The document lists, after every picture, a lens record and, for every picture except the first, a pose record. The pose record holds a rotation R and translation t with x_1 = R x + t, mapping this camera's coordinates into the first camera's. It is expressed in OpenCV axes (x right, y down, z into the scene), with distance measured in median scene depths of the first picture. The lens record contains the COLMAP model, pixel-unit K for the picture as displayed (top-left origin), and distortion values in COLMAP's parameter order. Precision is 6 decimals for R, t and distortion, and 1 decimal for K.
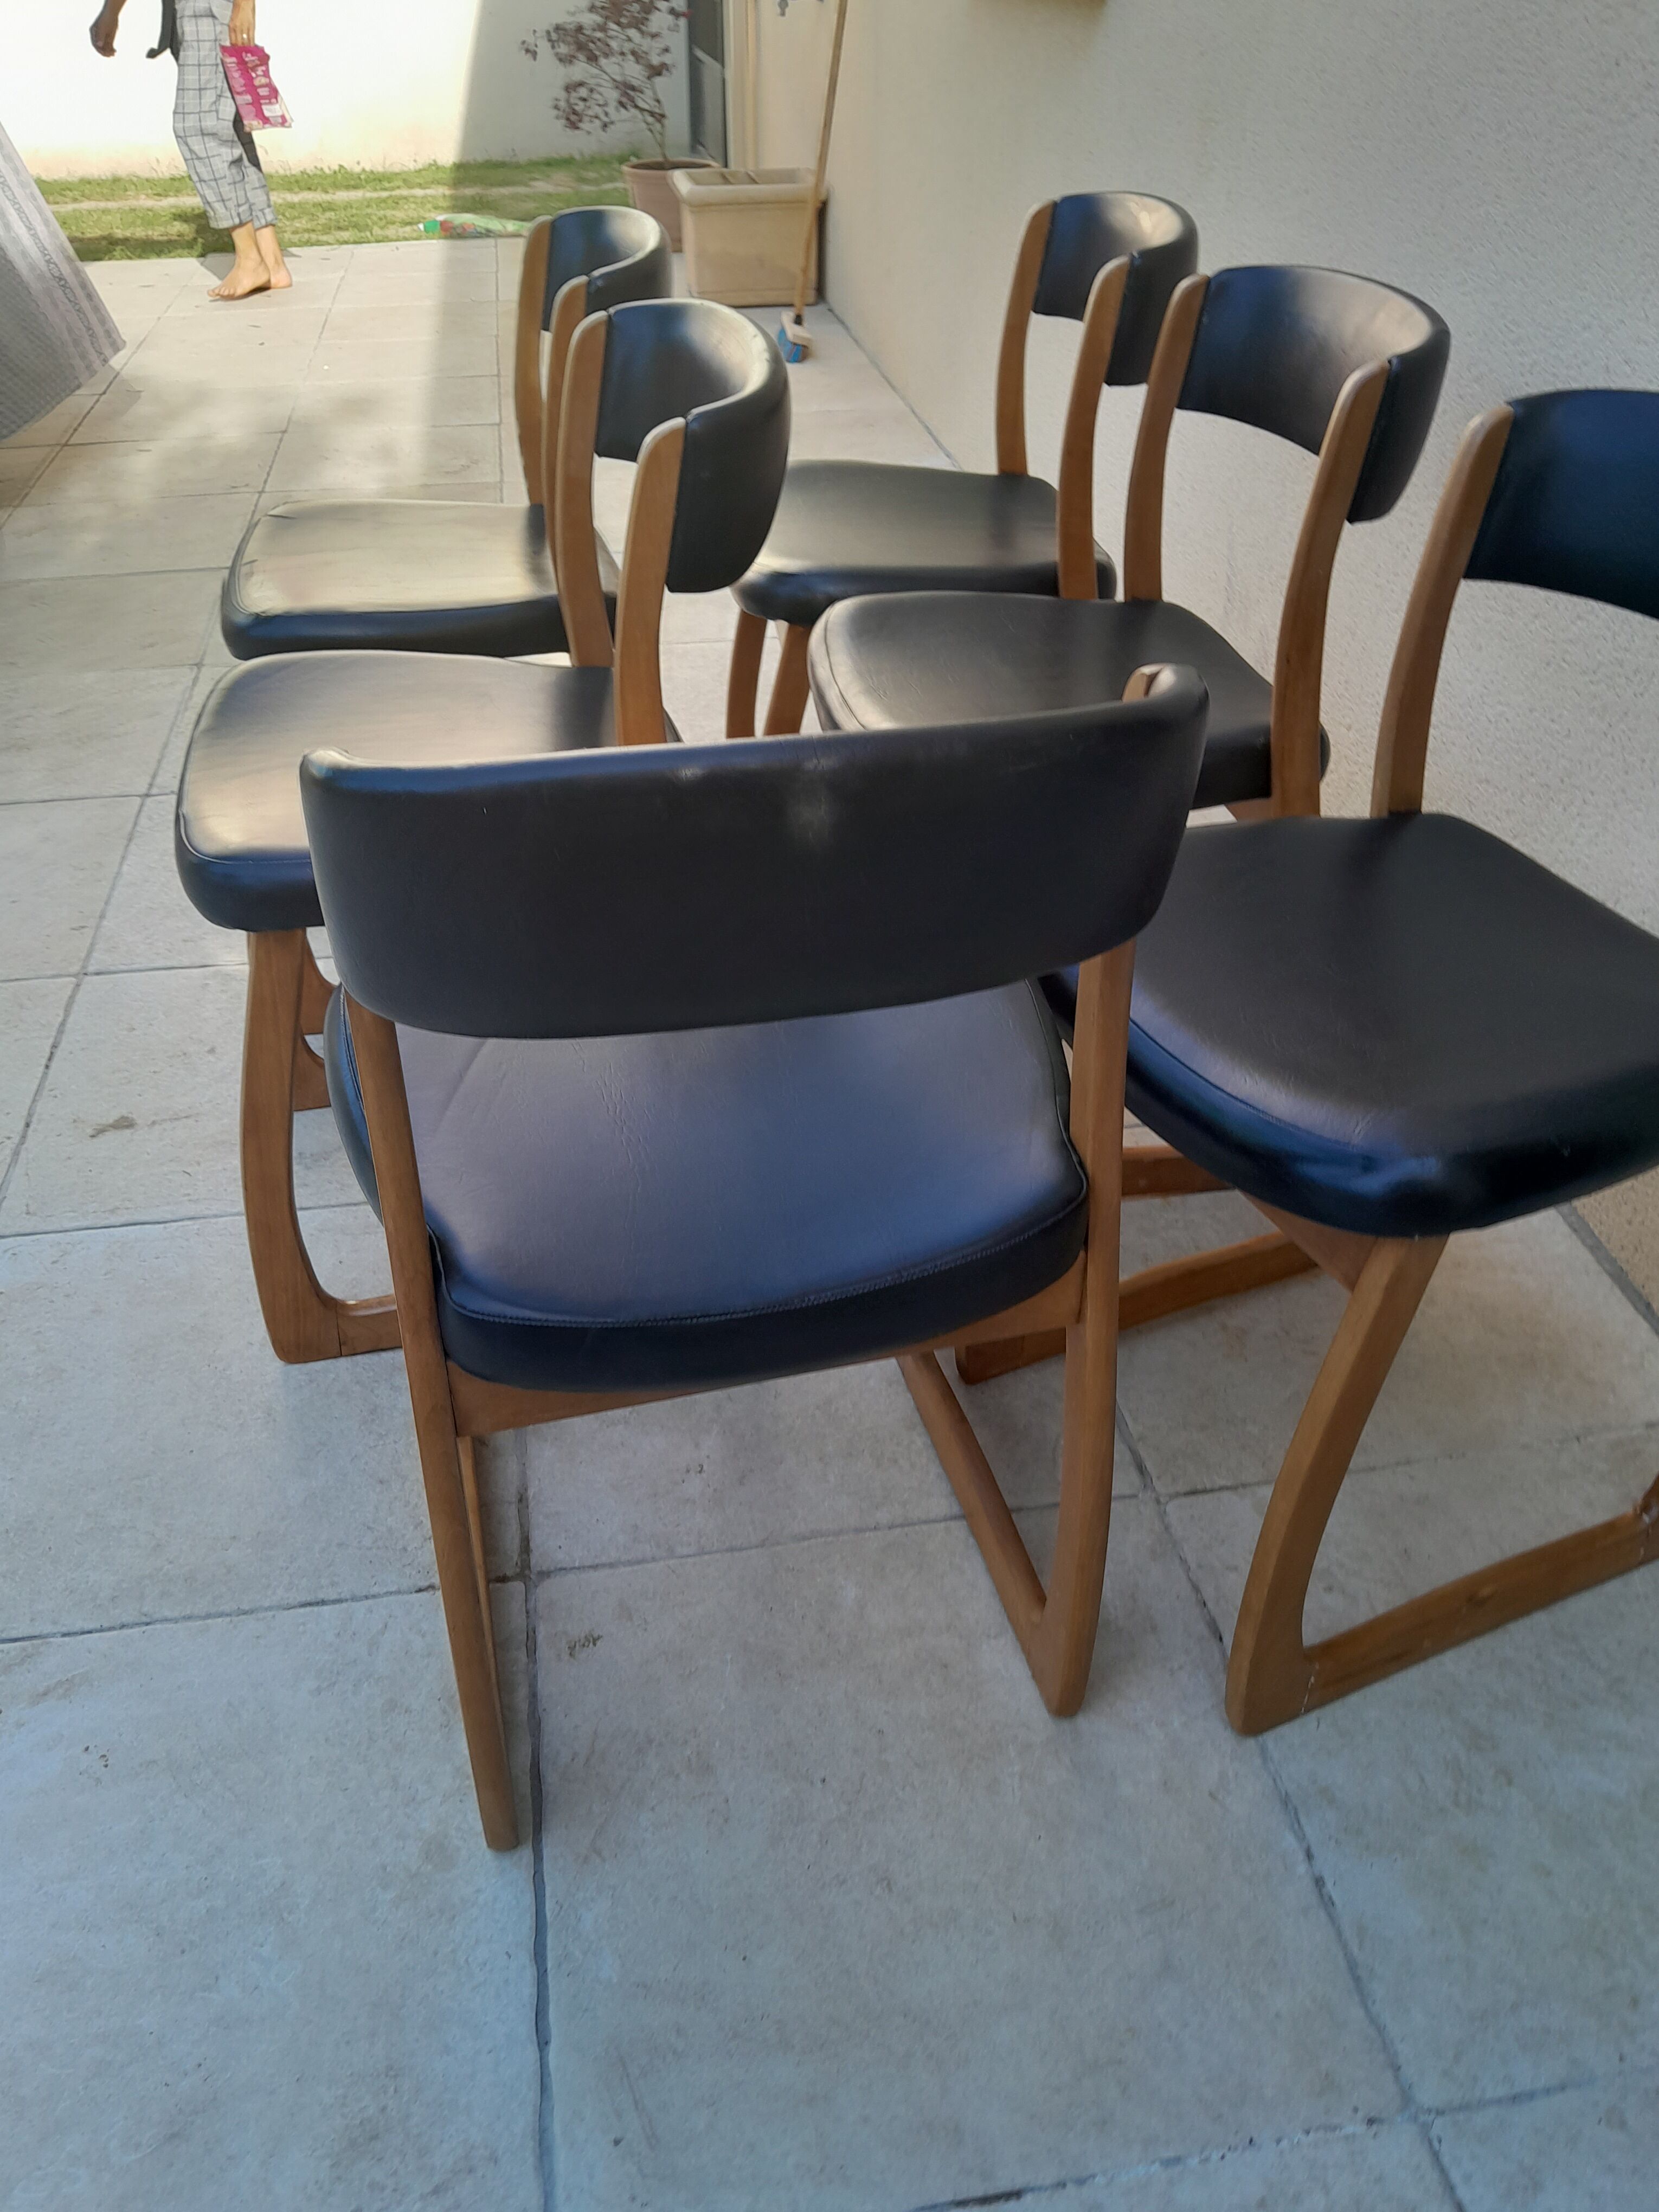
lens RADIAL K [[1749.2, 0, 829.5], [0, 1749.2, 1106.0], [0, 0, 1]] dist [-0.057287, 0.001118]
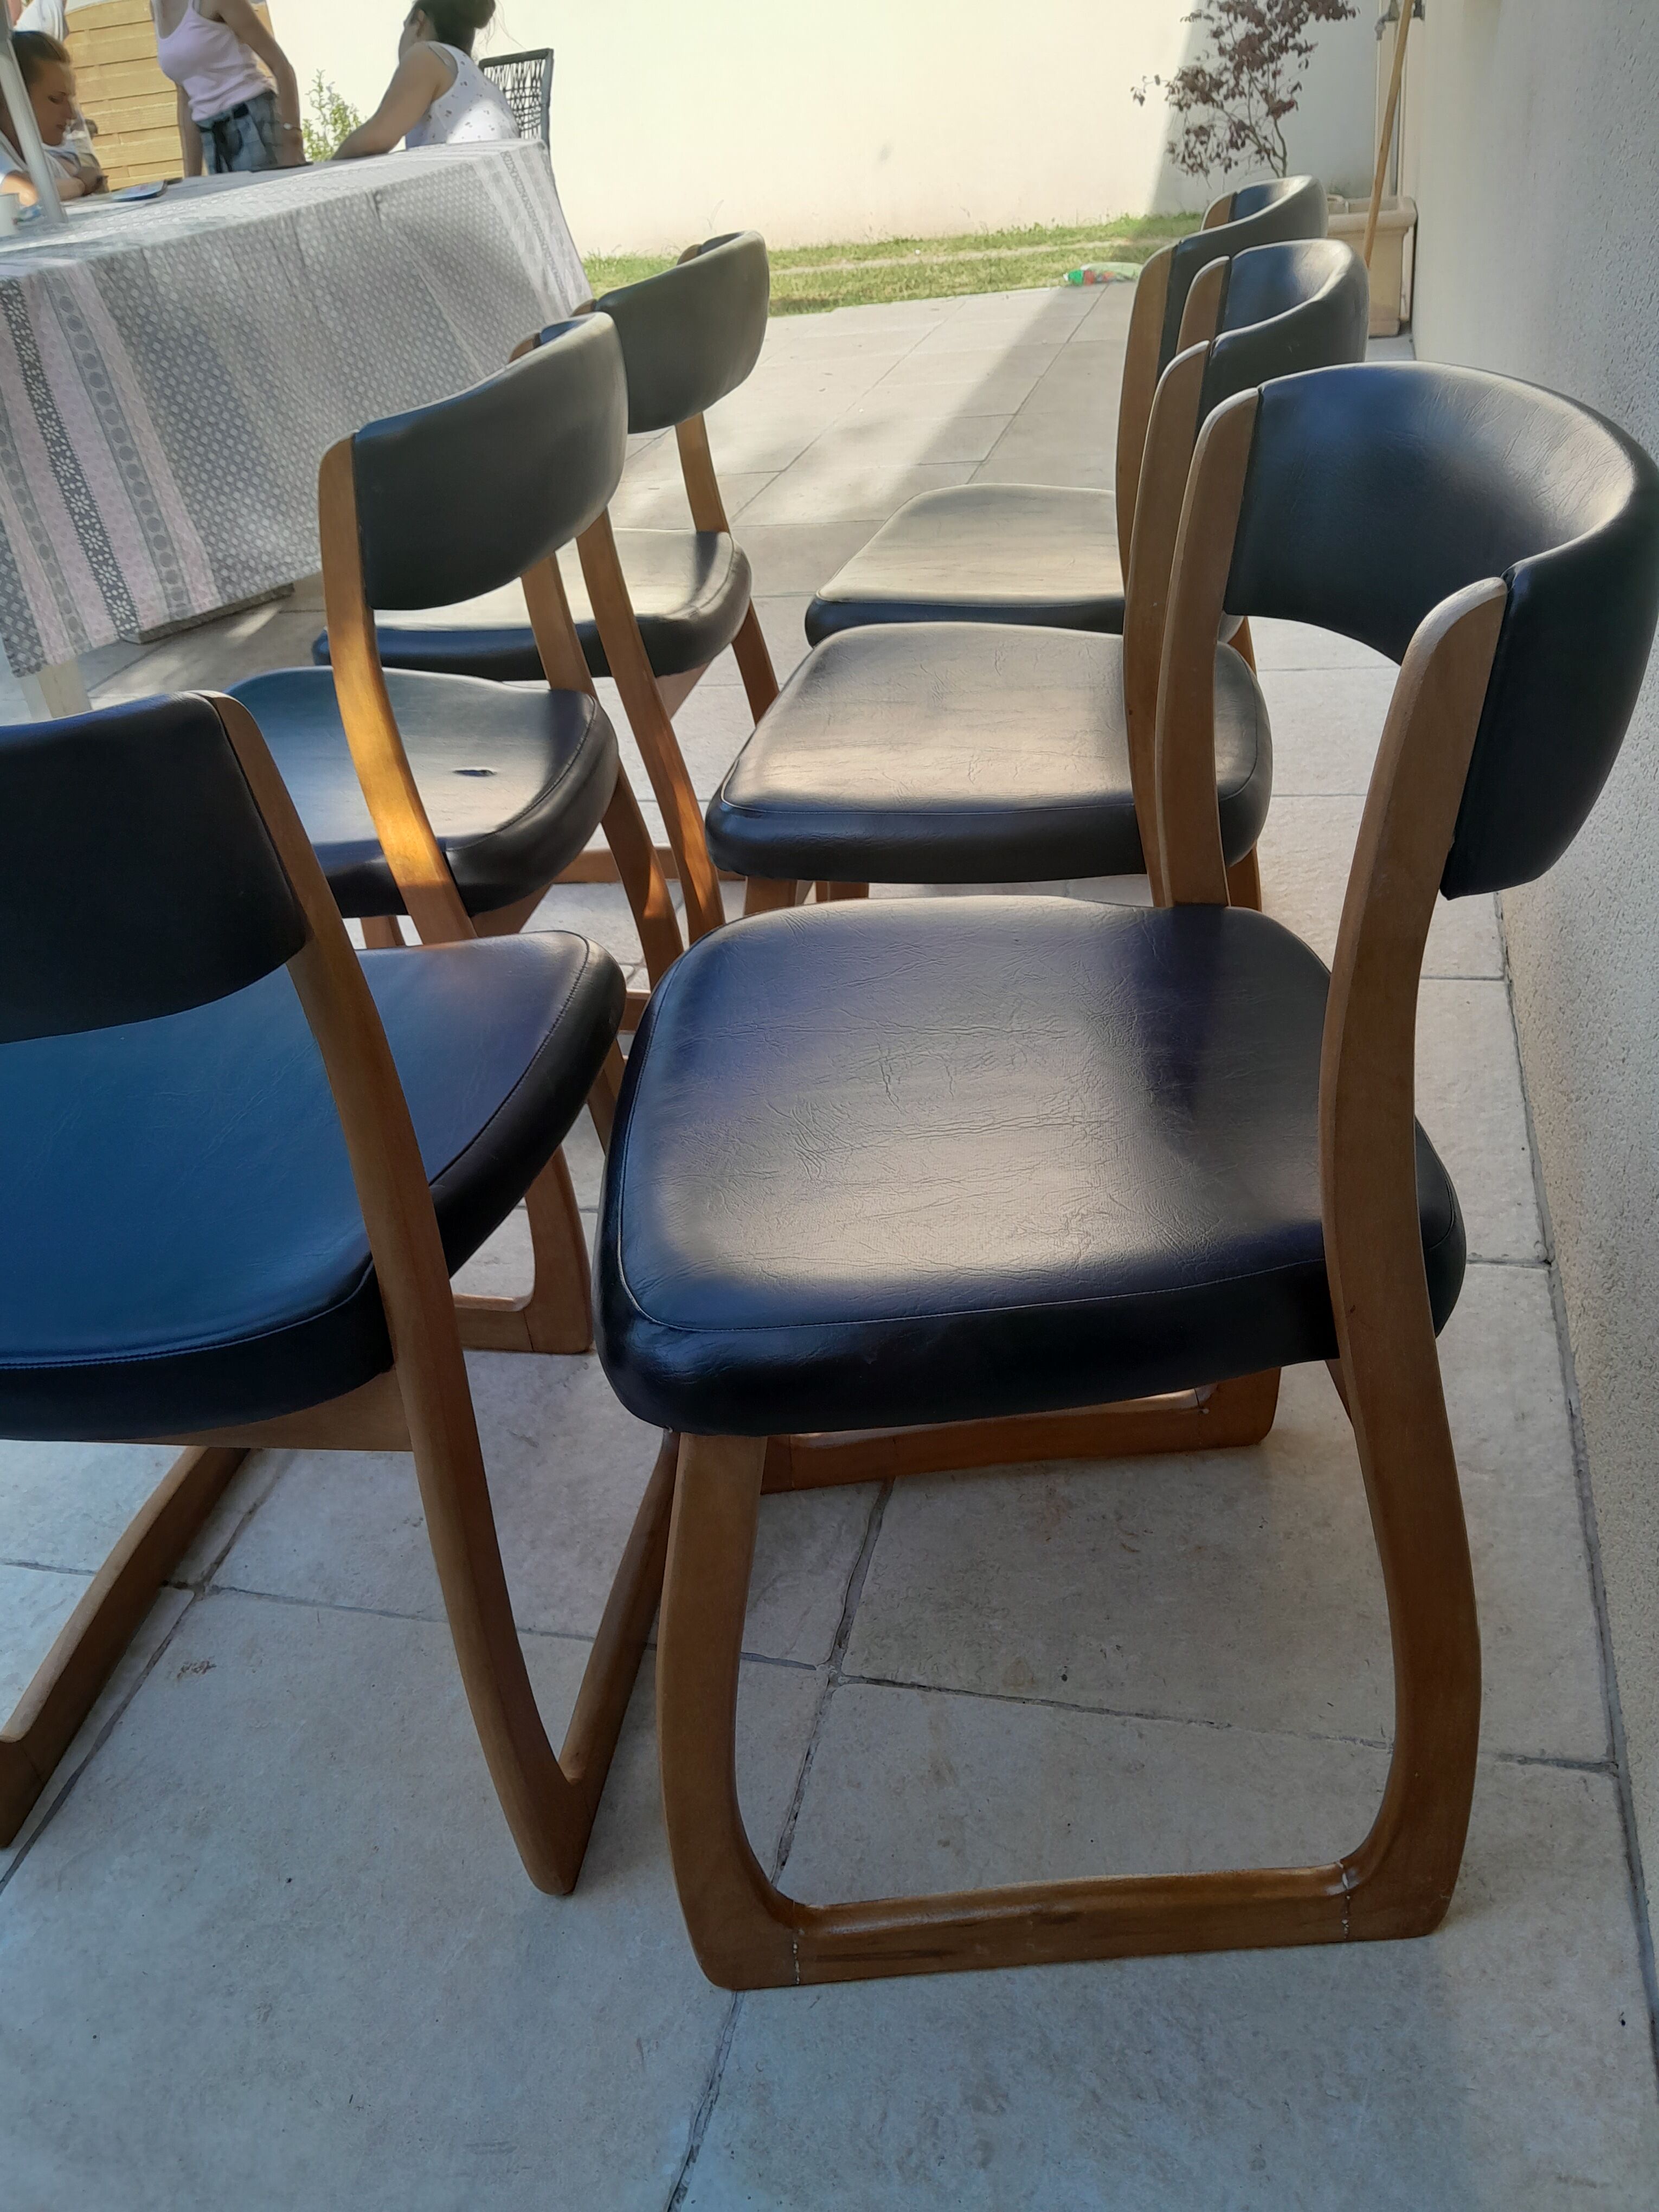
lens RADIAL K [[1656.8, 0, 829.5], [0, 1656.8, 1106.0], [0, 0, 1]] dist [-0.012814, -0.056390]
pose [[0.912970, 0.128762, -0.387177, 0.492350], [-0.132150, 0.991067, 0.017983, -0.072274], [0.386034, 0.034748, 0.921830, 0.248979]]
